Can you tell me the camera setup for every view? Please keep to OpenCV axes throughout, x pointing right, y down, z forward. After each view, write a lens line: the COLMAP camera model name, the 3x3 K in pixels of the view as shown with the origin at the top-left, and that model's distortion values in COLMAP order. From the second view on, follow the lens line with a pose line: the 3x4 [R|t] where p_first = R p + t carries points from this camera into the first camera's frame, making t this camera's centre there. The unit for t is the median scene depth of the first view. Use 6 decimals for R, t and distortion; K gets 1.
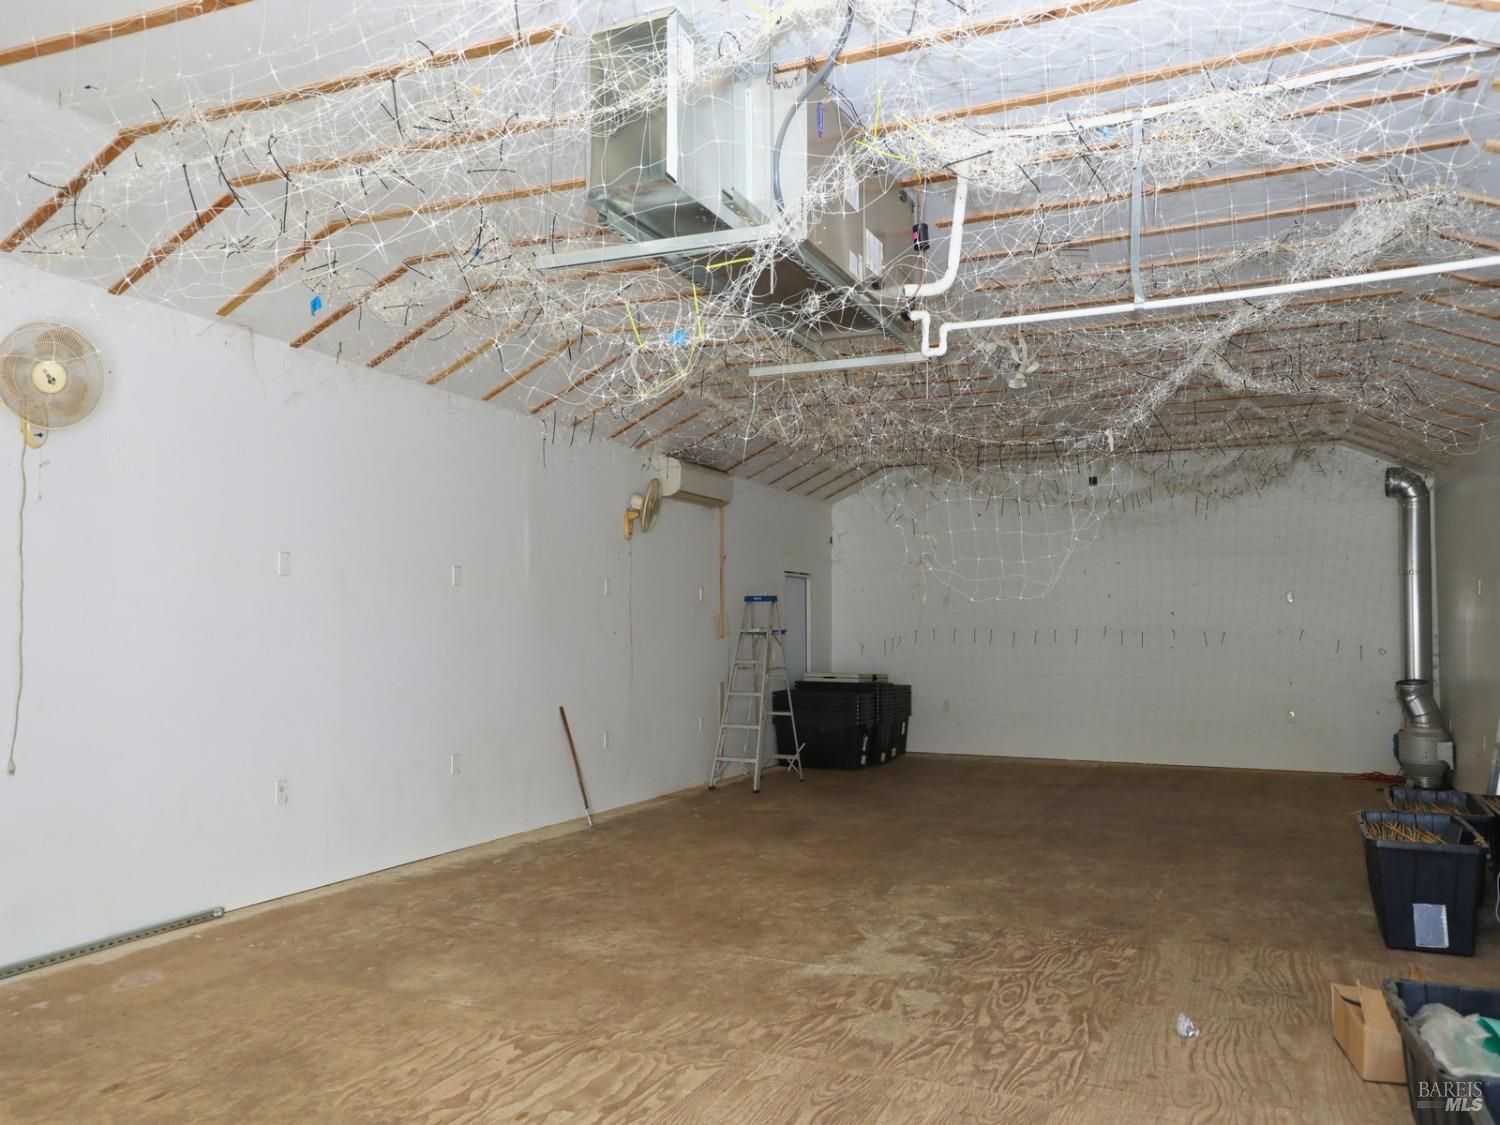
lens RADIAL K [[1128.1, 0, 772.8], [0, 1128.1, 626.2], [0, 0, 1]] dist [0.044314, 0.005759]
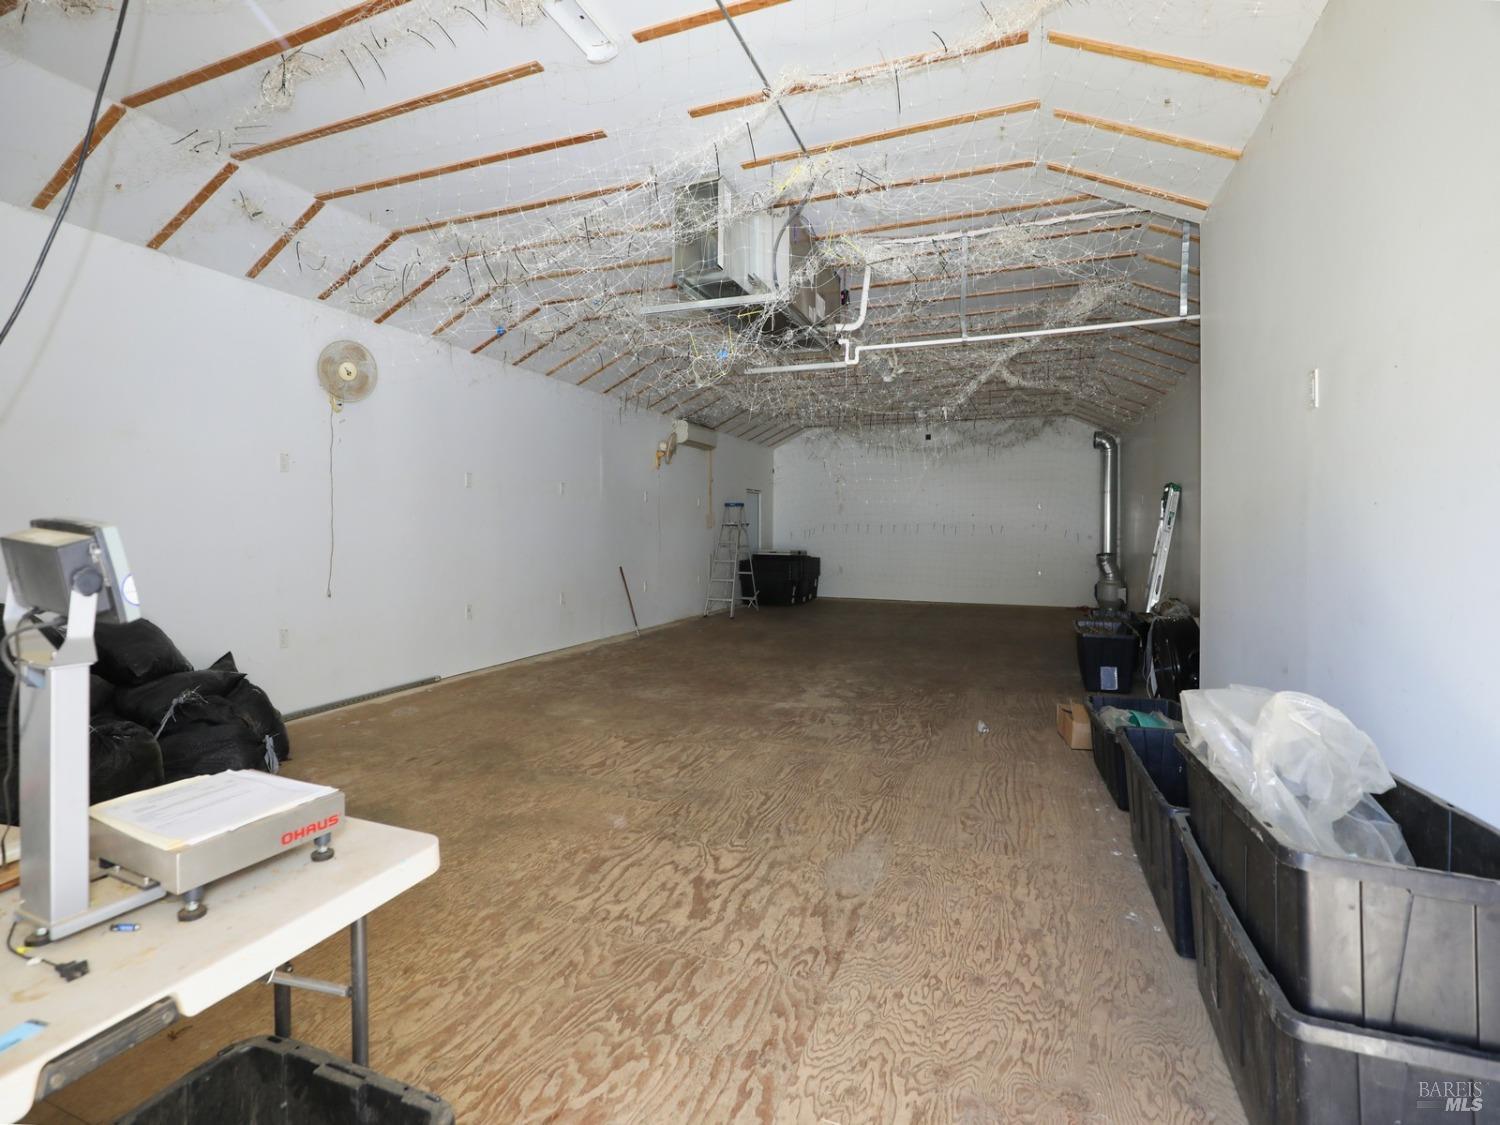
lens RADIAL K [[691.2, 0, 758.0], [0, 691.2, 555.4], [0, 0, 1]] dist [0.000977, 0.000325]
pose [[0.999120, 0.002141, 0.041896, -0.045768], [-0.003976, 0.999034, 0.043768, 0.015257], [-0.041762, -0.043896, 0.998163, -0.091308]]
